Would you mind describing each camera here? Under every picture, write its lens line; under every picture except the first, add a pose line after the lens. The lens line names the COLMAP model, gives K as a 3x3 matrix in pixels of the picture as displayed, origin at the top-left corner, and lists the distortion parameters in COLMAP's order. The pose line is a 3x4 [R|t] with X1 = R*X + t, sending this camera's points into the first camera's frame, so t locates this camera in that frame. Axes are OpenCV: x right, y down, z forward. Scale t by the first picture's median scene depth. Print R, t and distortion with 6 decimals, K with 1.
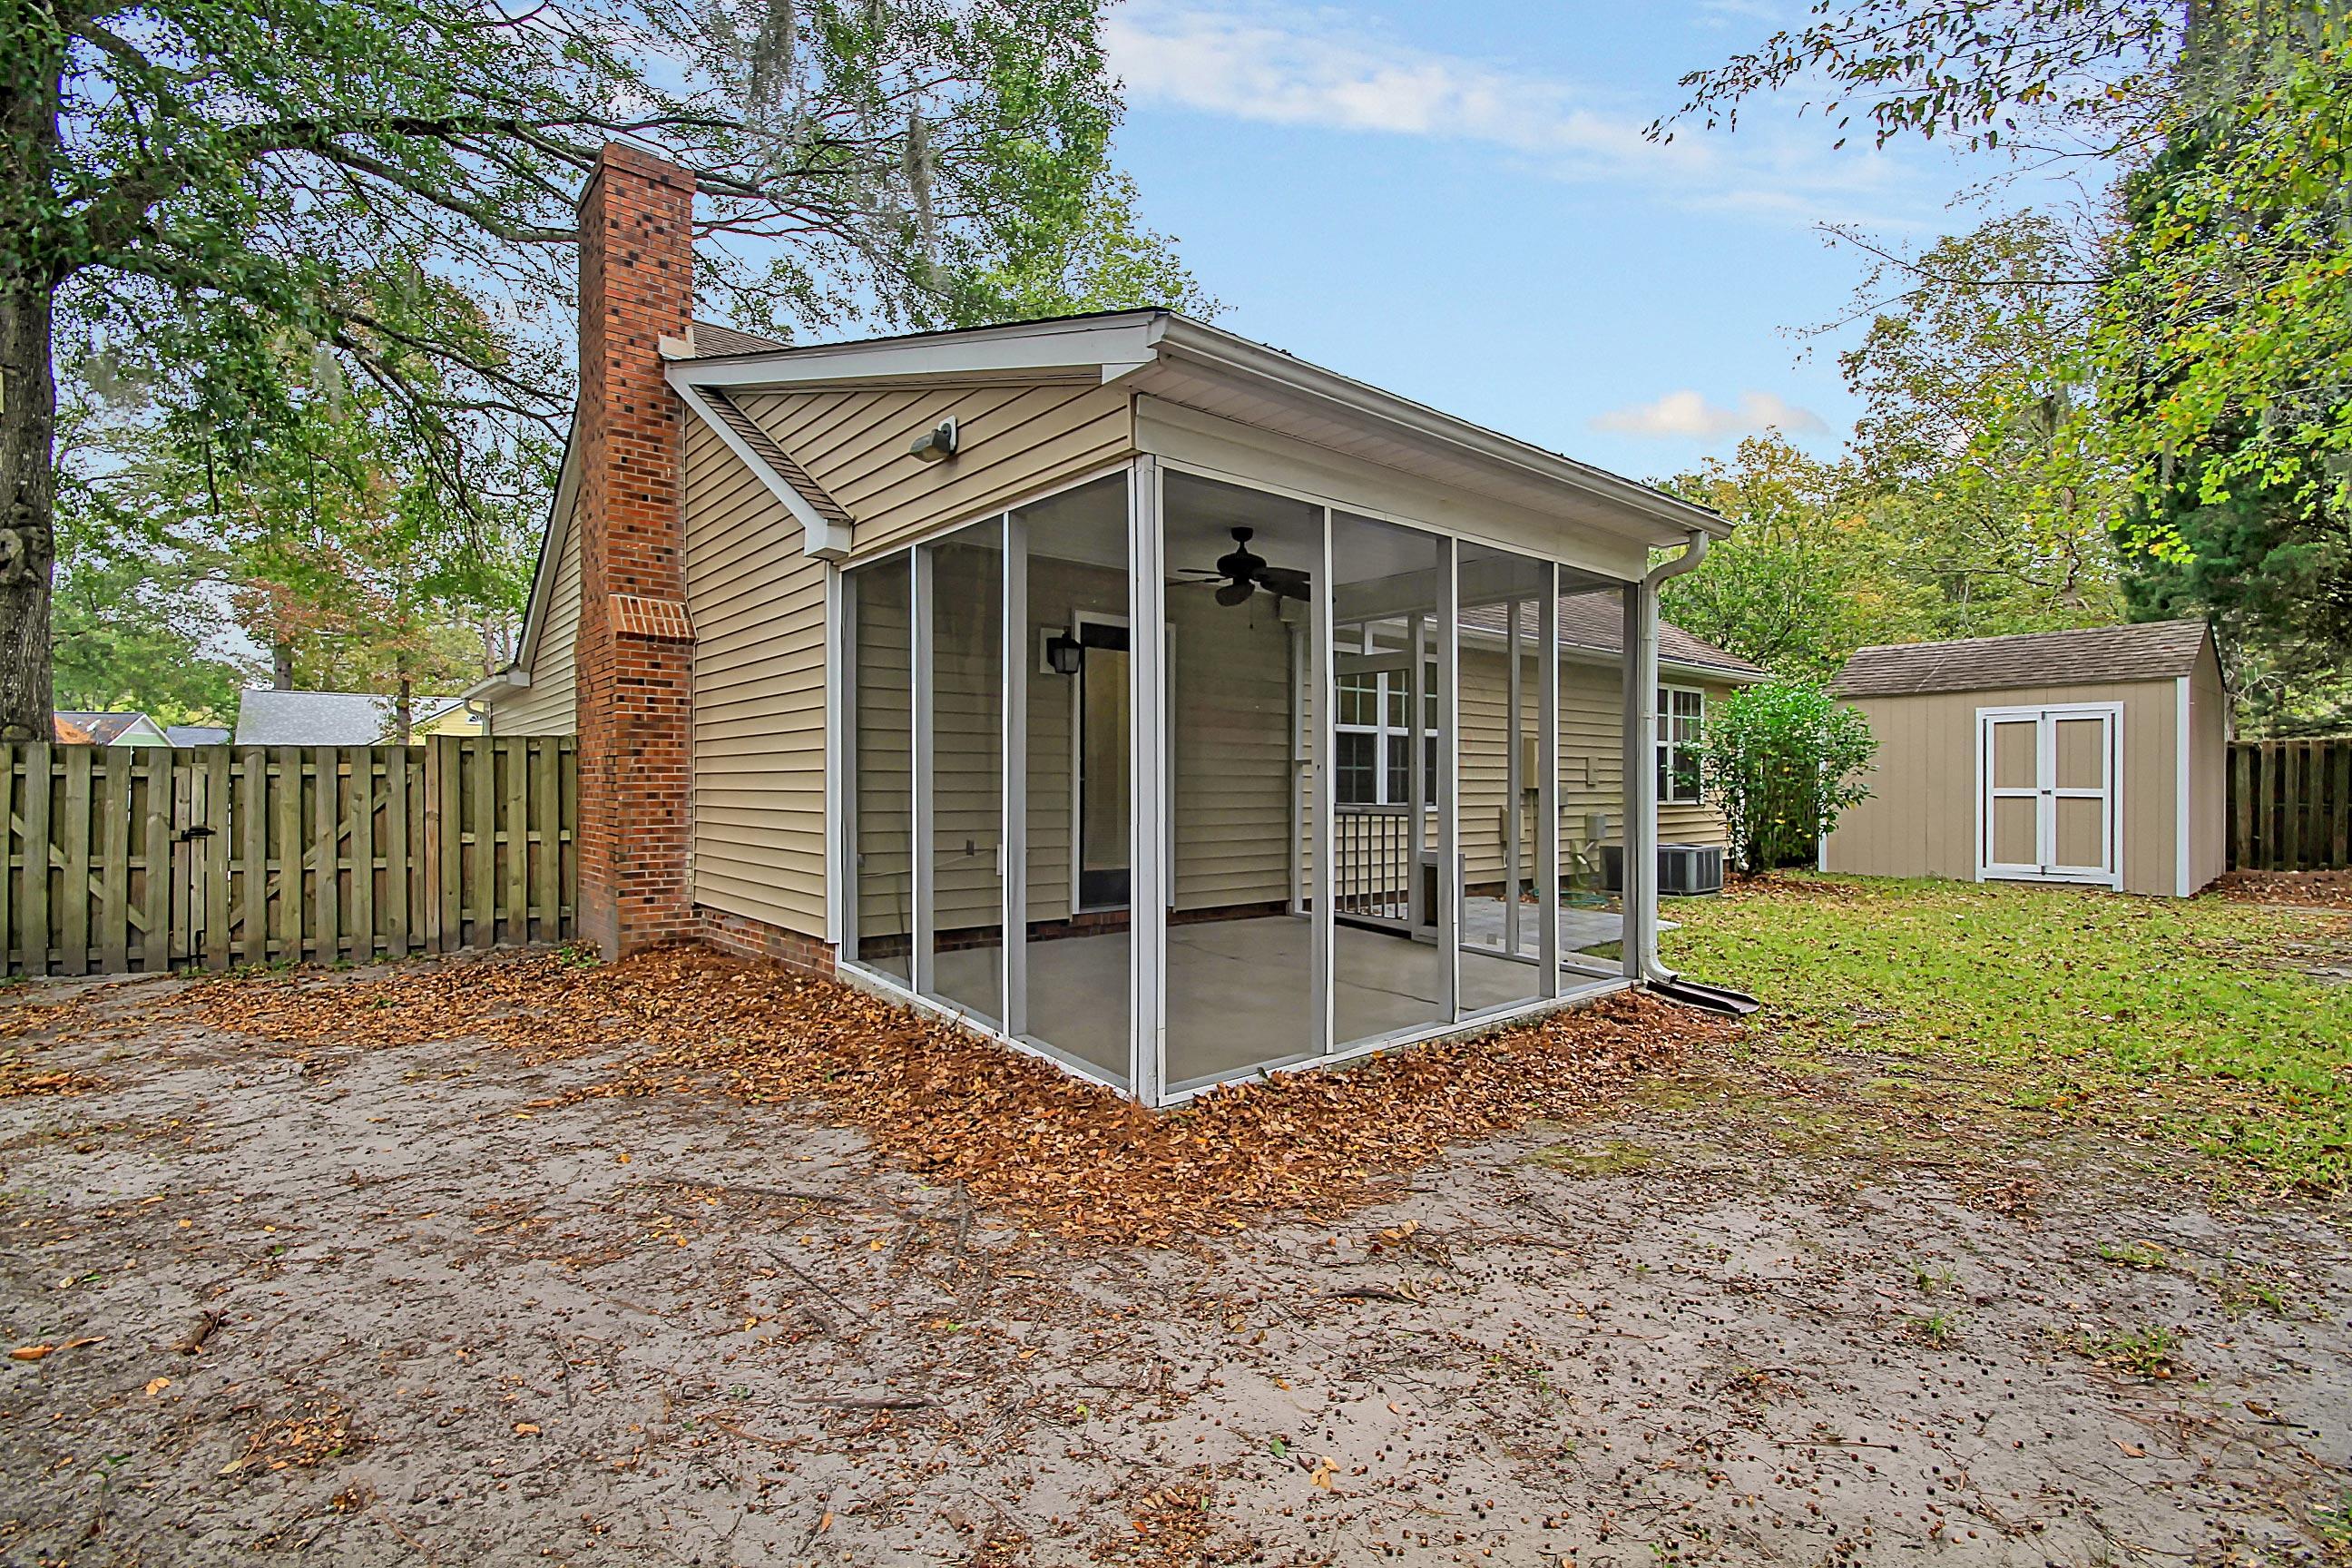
lens RADIAL K [[1087.5, 0, 1194.1], [0, 1087.5, 785.7], [0, 0, 1]] dist [-0.002884, -0.001159]
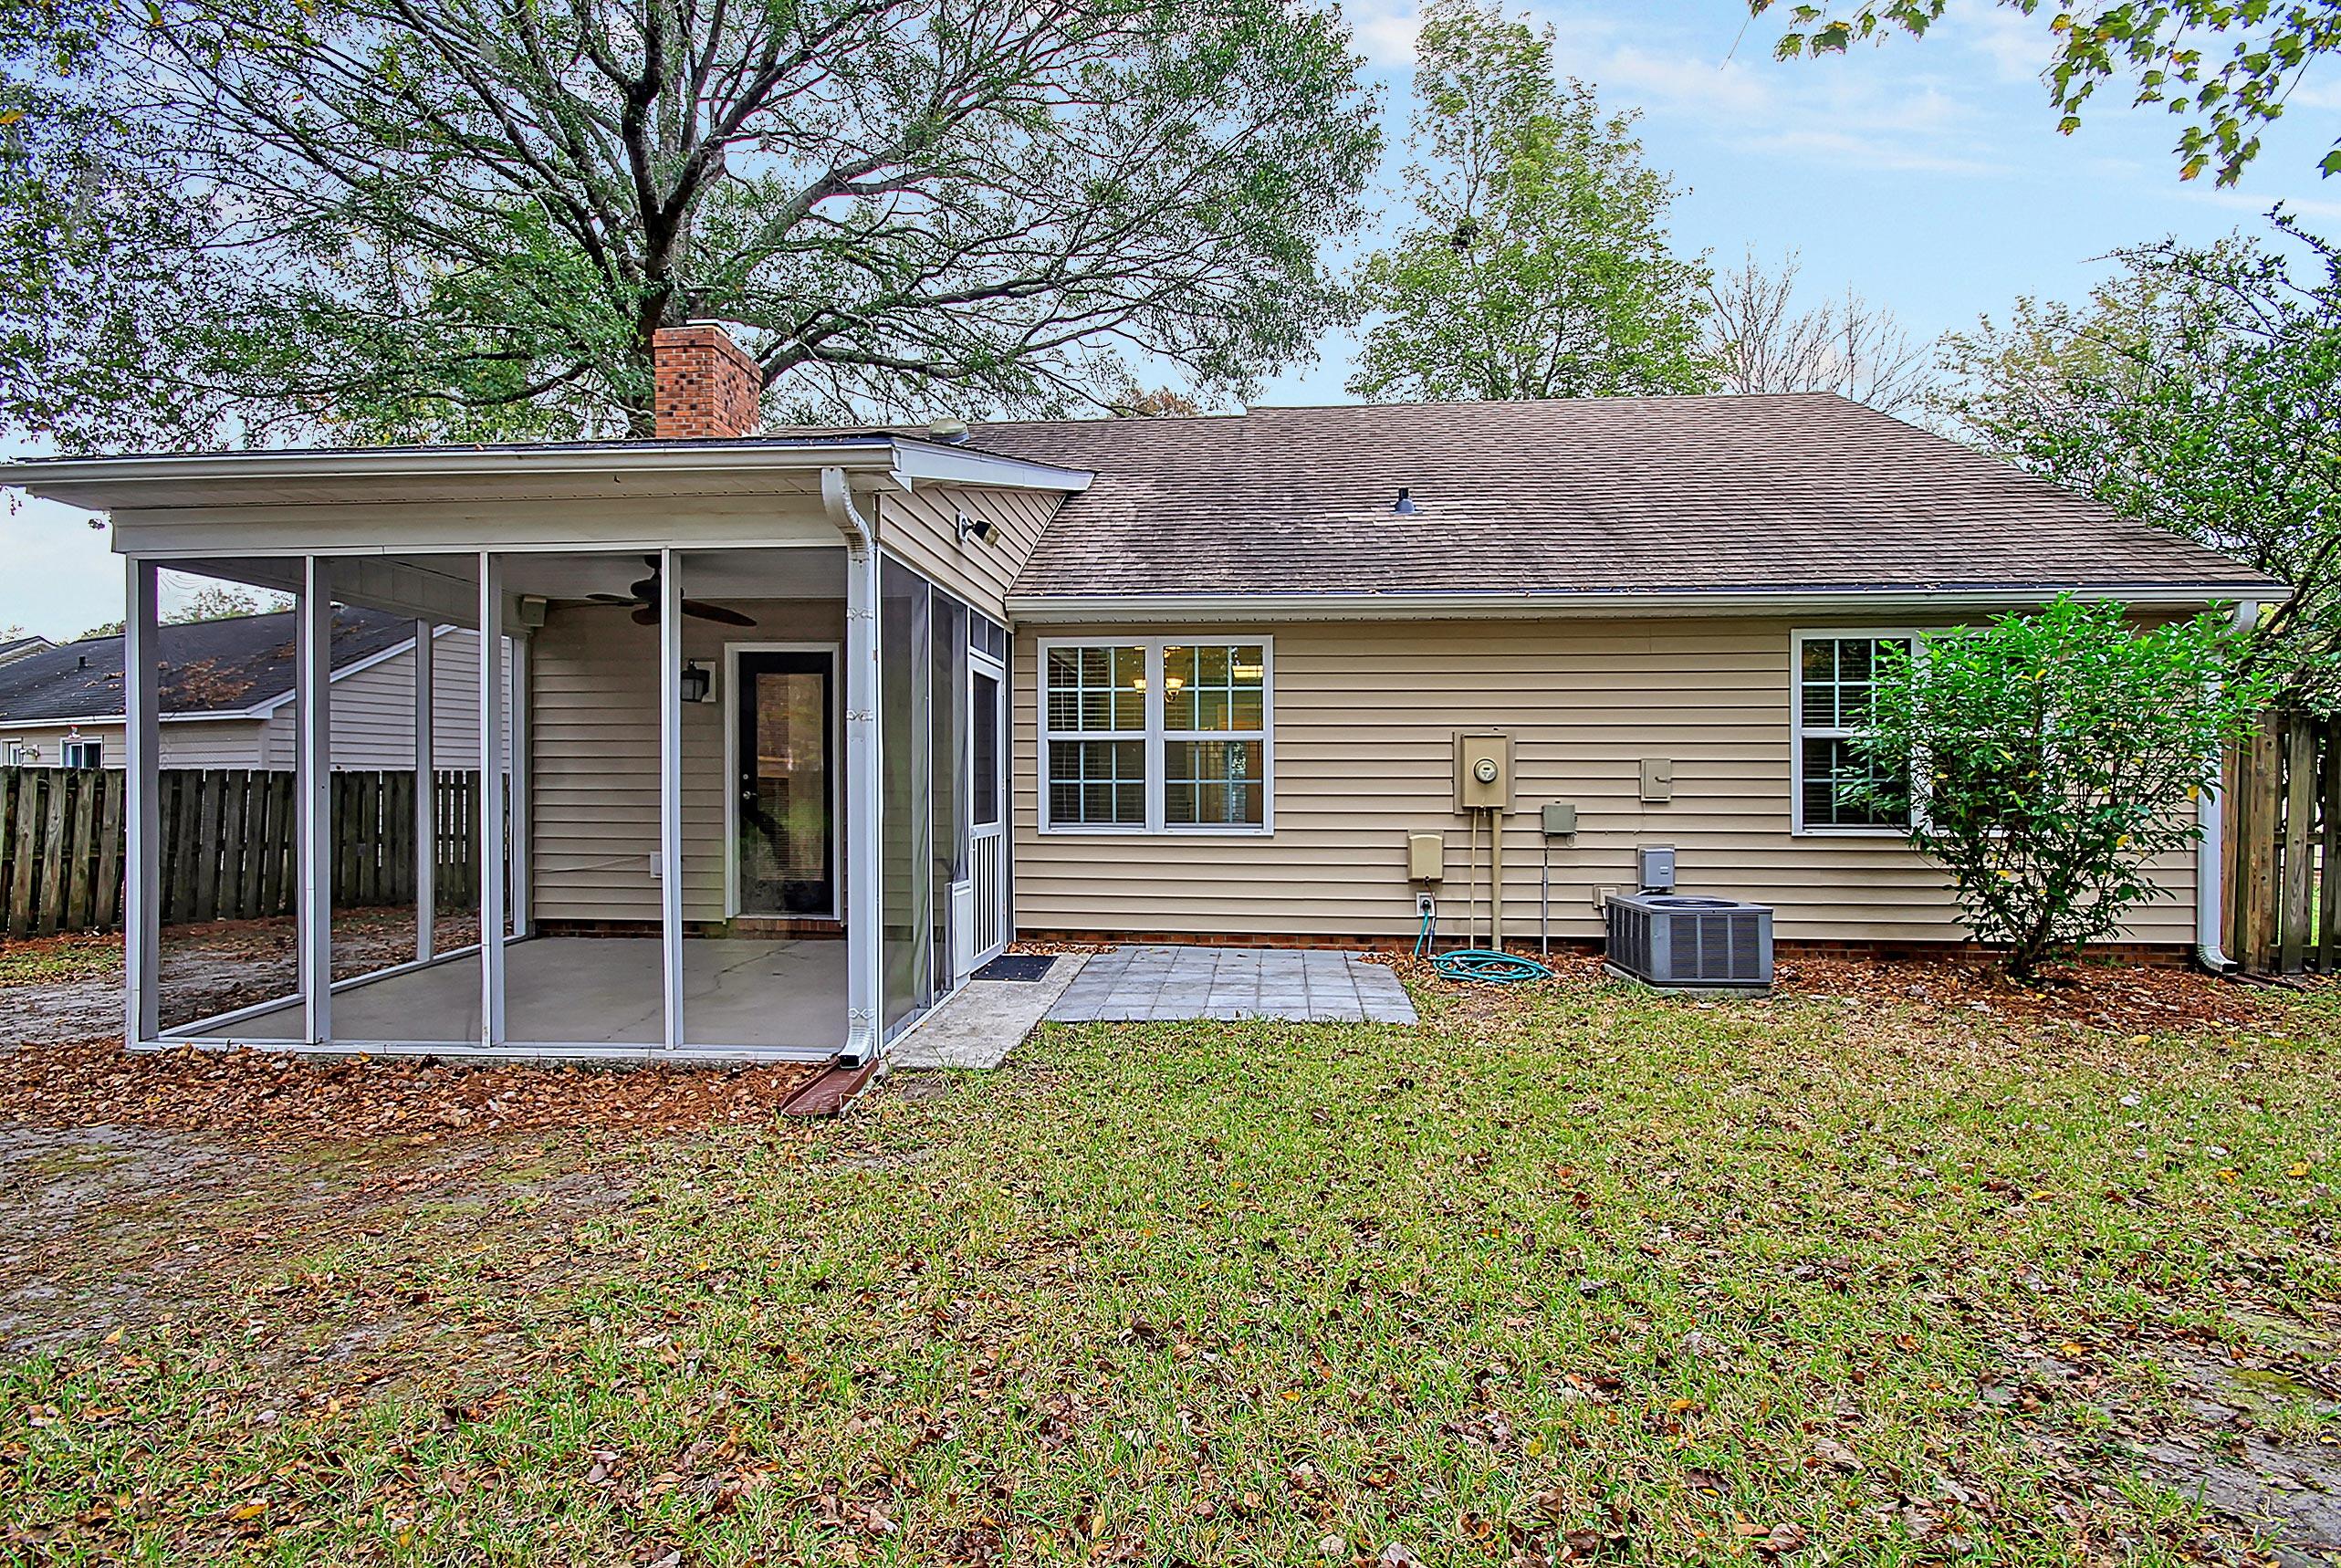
lens RADIAL K [[1082.4, 0, 1157.0], [0, 1082.4, 793.4], [0, 0, 1]] dist [-0.002884, -0.001159]
pose [[0.707369, 0.000481, -0.706844, 0.994465], [-0.001713, 0.999998, -0.001034, -0.007418], [0.706842, 0.001942, 0.707368, 0.545387]]
